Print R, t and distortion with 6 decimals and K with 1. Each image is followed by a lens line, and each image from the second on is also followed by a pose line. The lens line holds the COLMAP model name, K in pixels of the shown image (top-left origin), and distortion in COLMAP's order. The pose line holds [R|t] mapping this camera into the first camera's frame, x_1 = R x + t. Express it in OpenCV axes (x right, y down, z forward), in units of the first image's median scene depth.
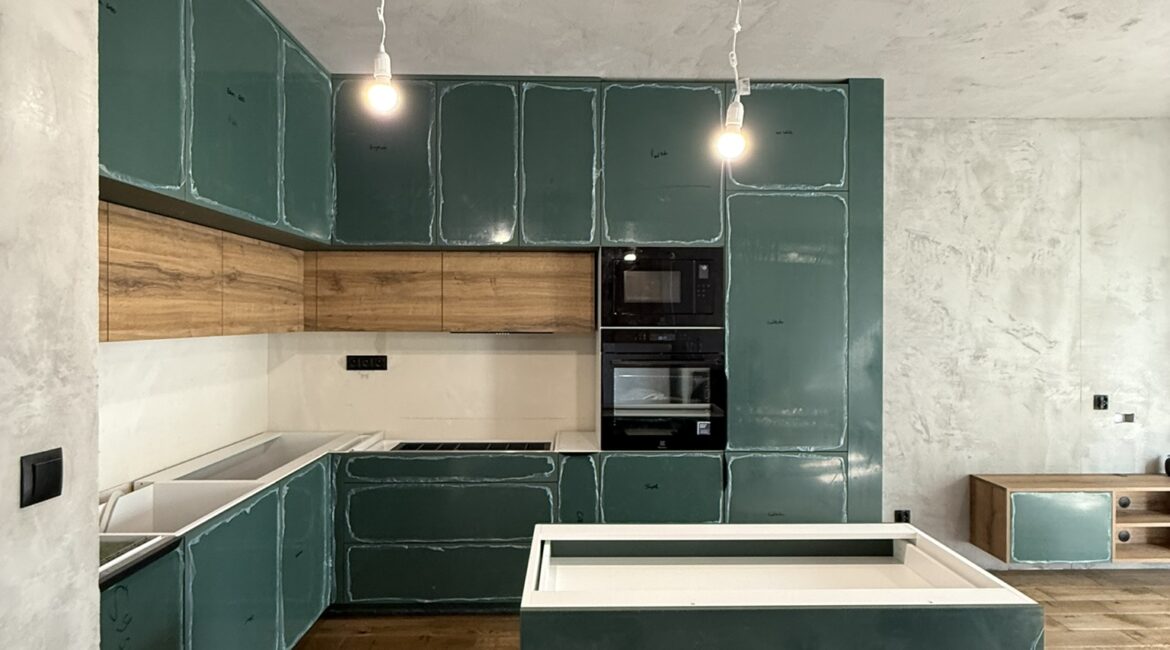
lens RADIAL K [[620.3, 0, 583.9], [0, 620.3, 320.7], [0, 0, 1]] dist [0.002418, -0.001817]
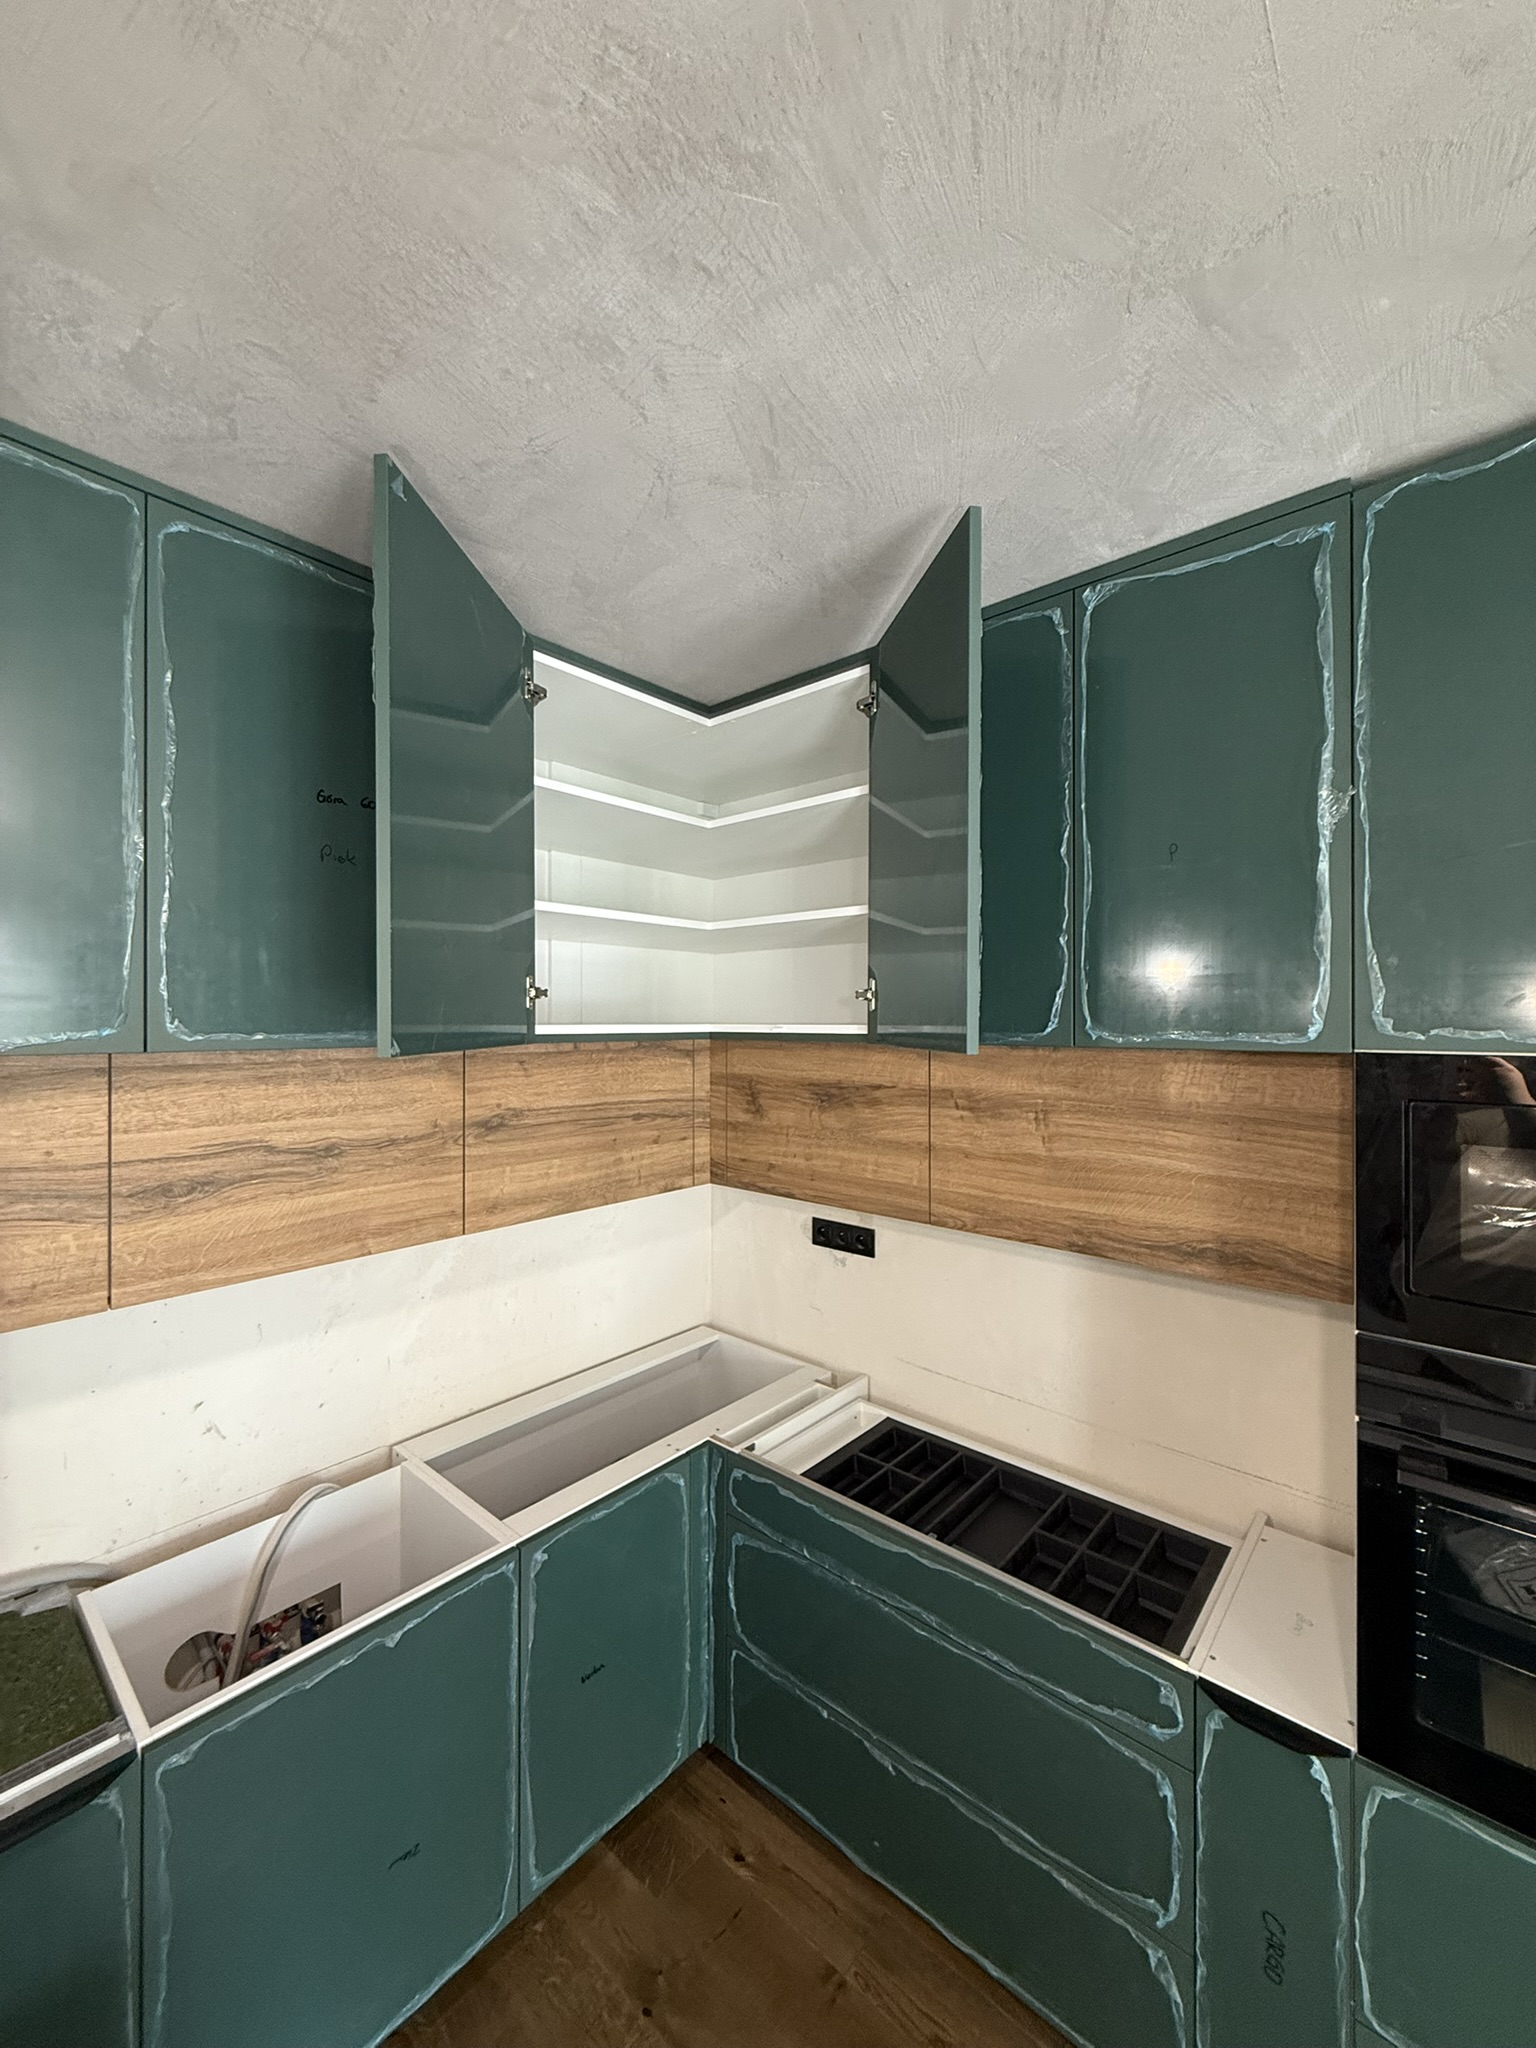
lens RADIAL K [[813.9, 0, 766.7], [0, 813.9, 1017.9], [0, 0, 1]] dist [-0.000337, -0.000107]
pose [[0.736200, -0.004093, -0.676751, 0.082312], [-0.002016, 0.999964, -0.008240, -0.131701], [0.676761, 0.007431, 0.736165, 0.527693]]
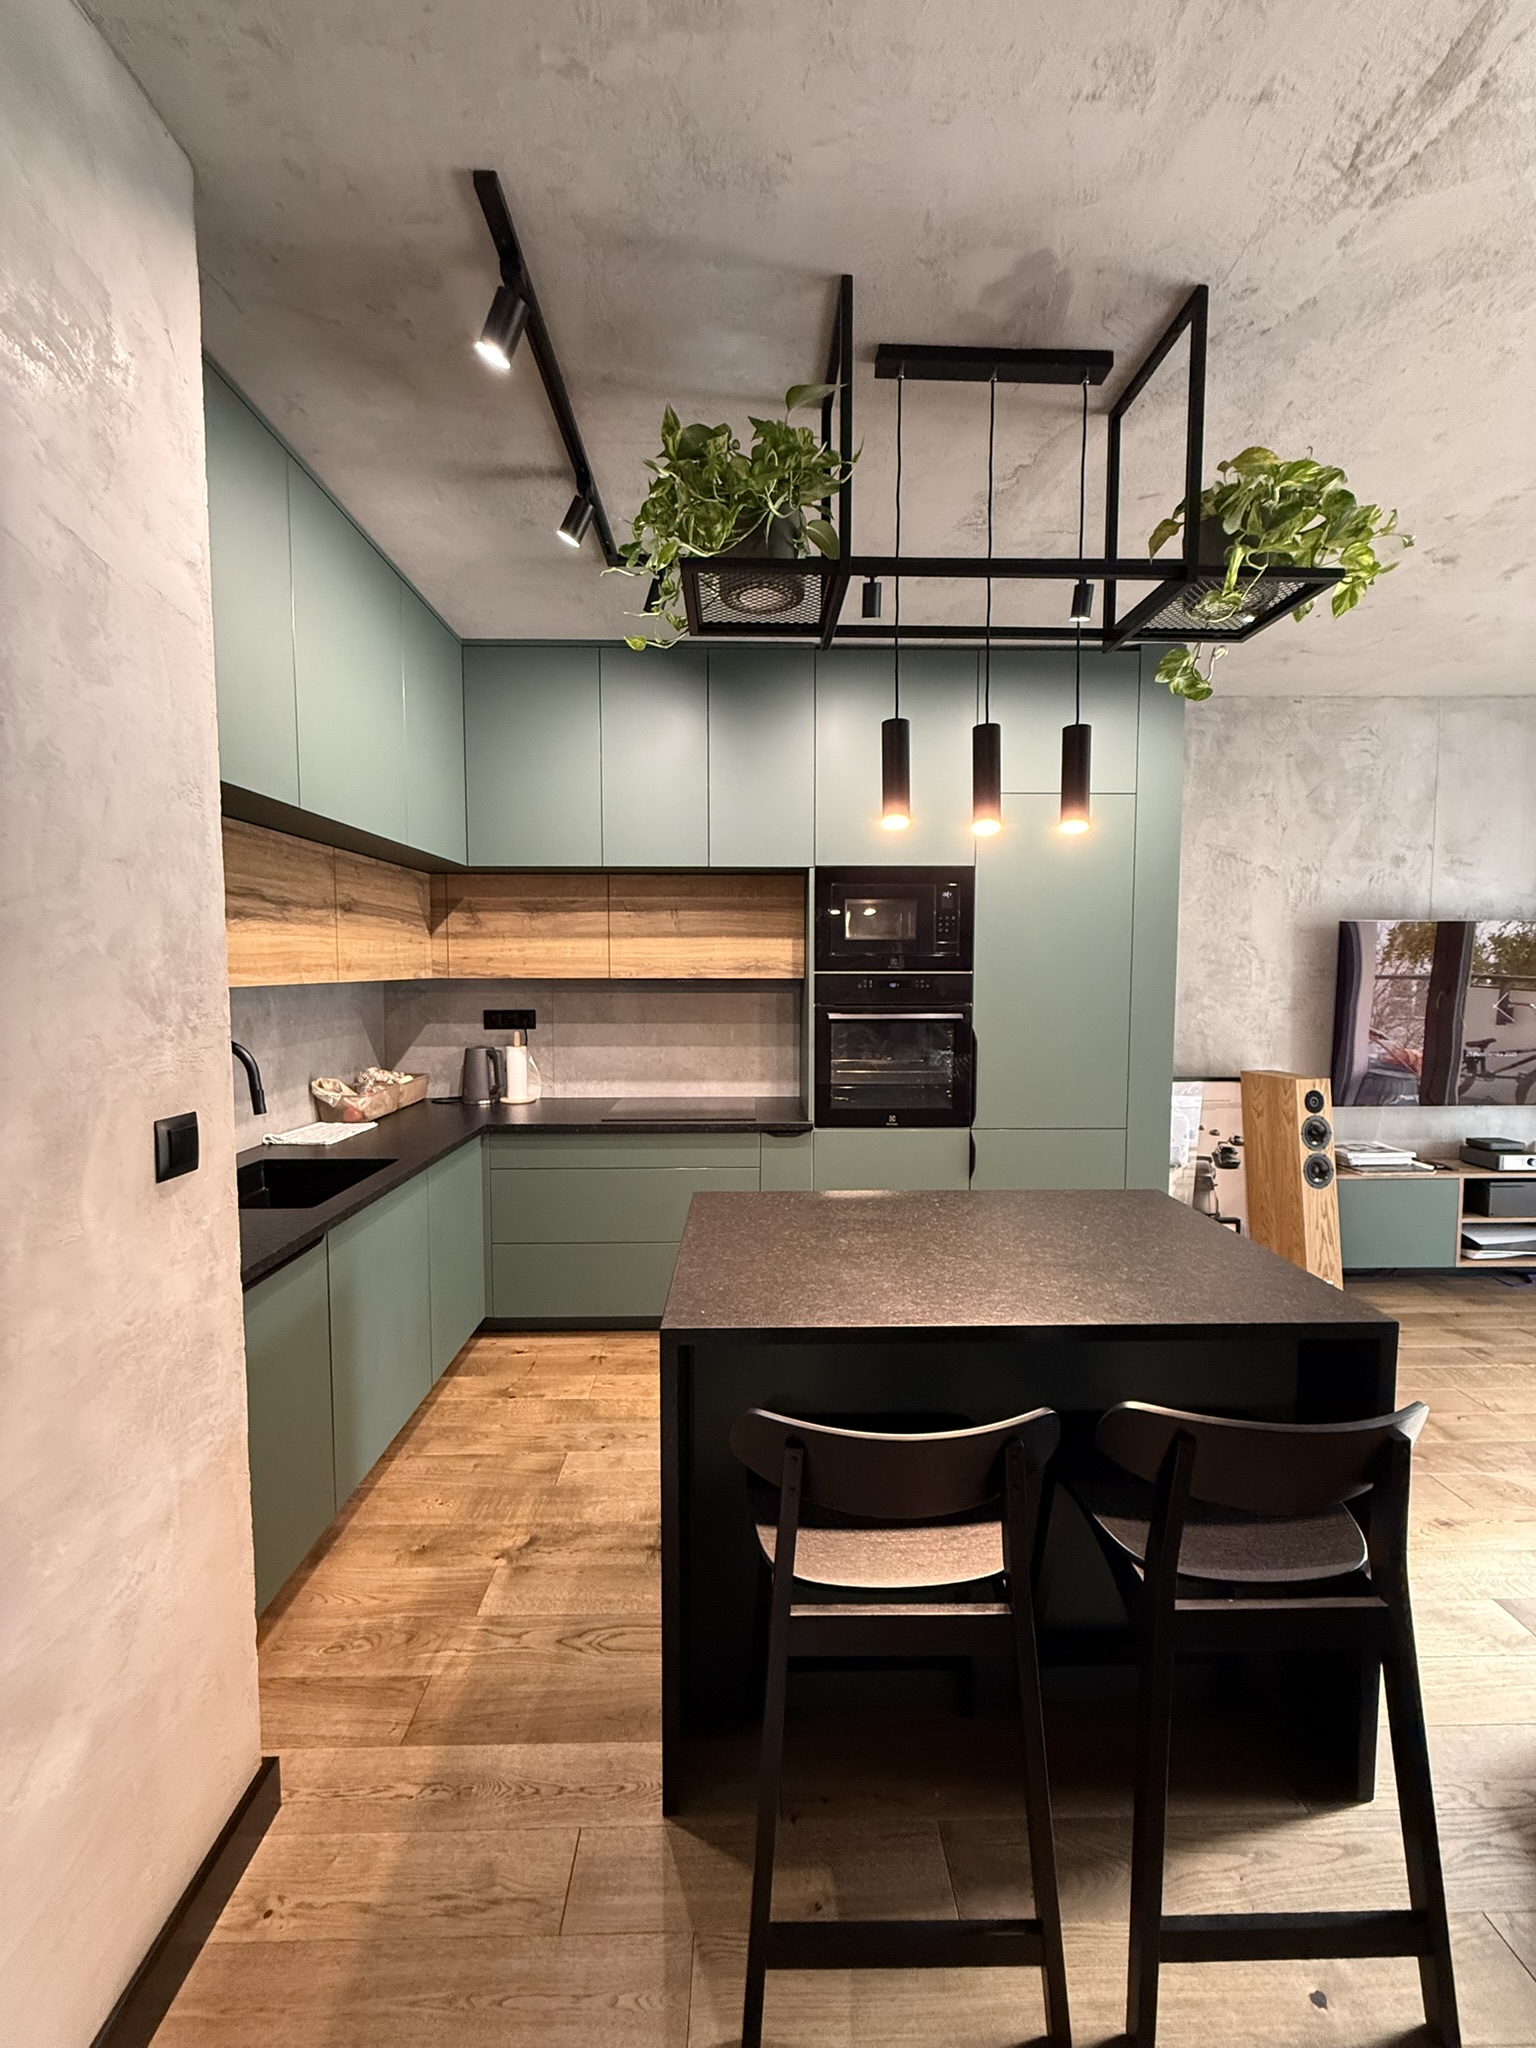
lens RADIAL K [[813.9, 0, 767.1], [0, 813.9, 1018.4], [0, 0, 1]] dist [-0.000337, -0.000107]
pose [[0.999998, -0.002090, 0.000019, -0.032248], [0.002085, 0.998096, 0.061649, 0.006221], [-0.000148, -0.061649, 0.998098, -0.024900]]
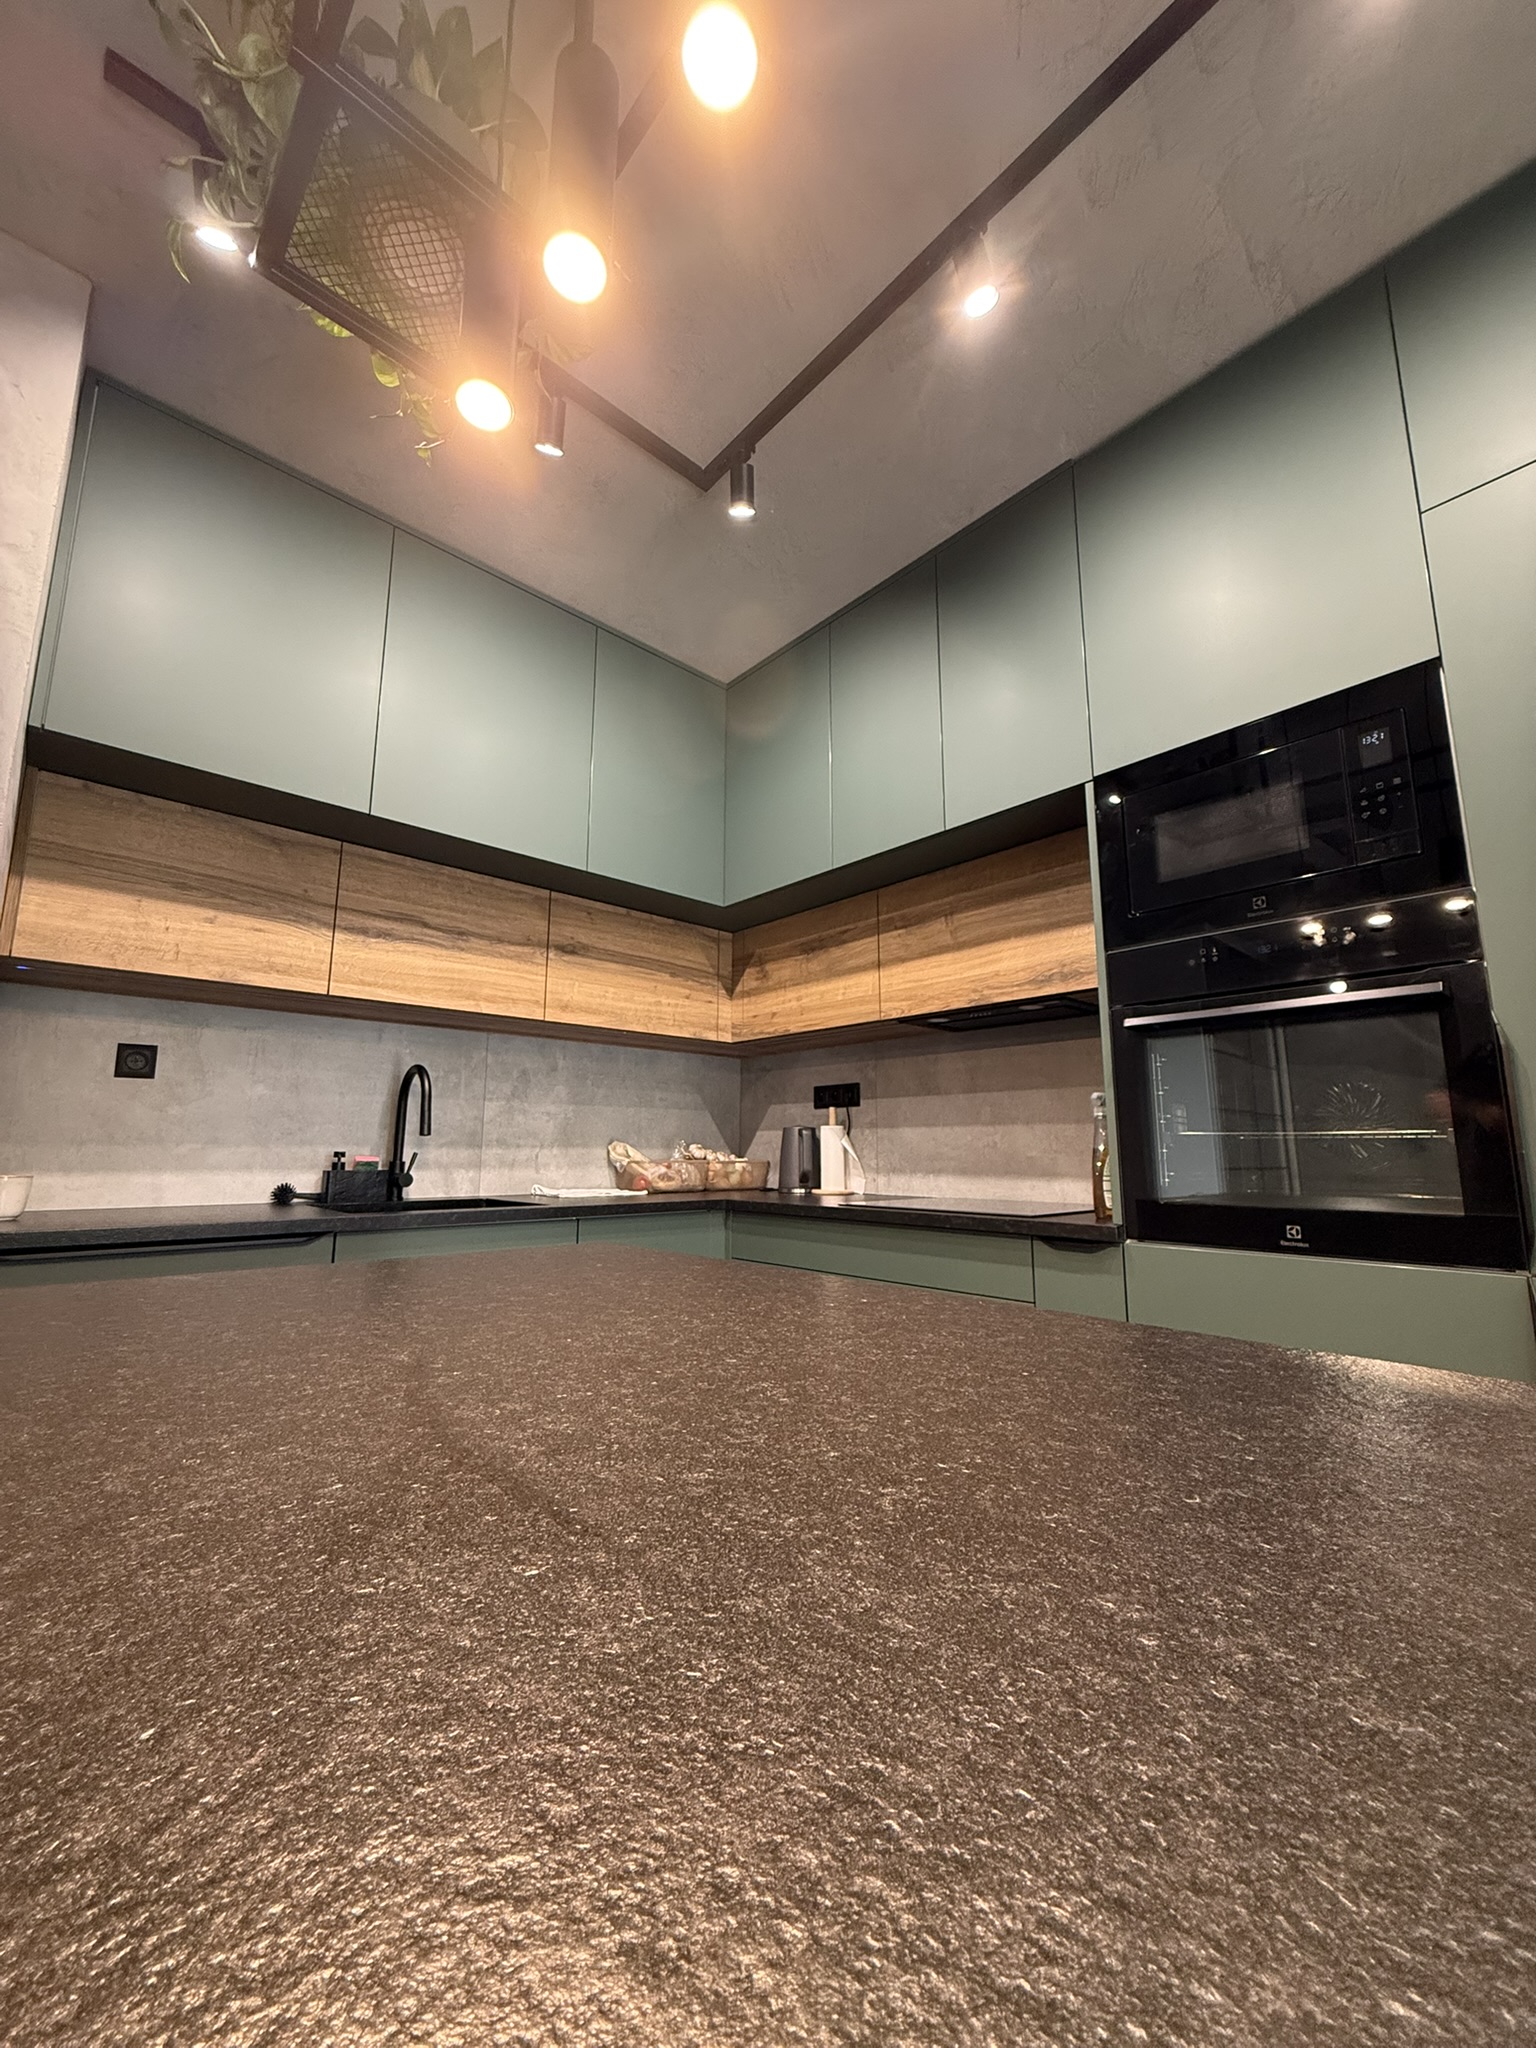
lens RADIAL K [[813.9, 0, 767.4], [0, 813.9, 1019.0], [0, 0, 1]] dist [-0.000337, -0.000107]
pose [[0.656252, -0.123314, -0.744397, 0.293240], [-0.005608, 0.985731, -0.168237, 0.156558], [0.754521, 0.114580, 0.646196, 0.447253]]
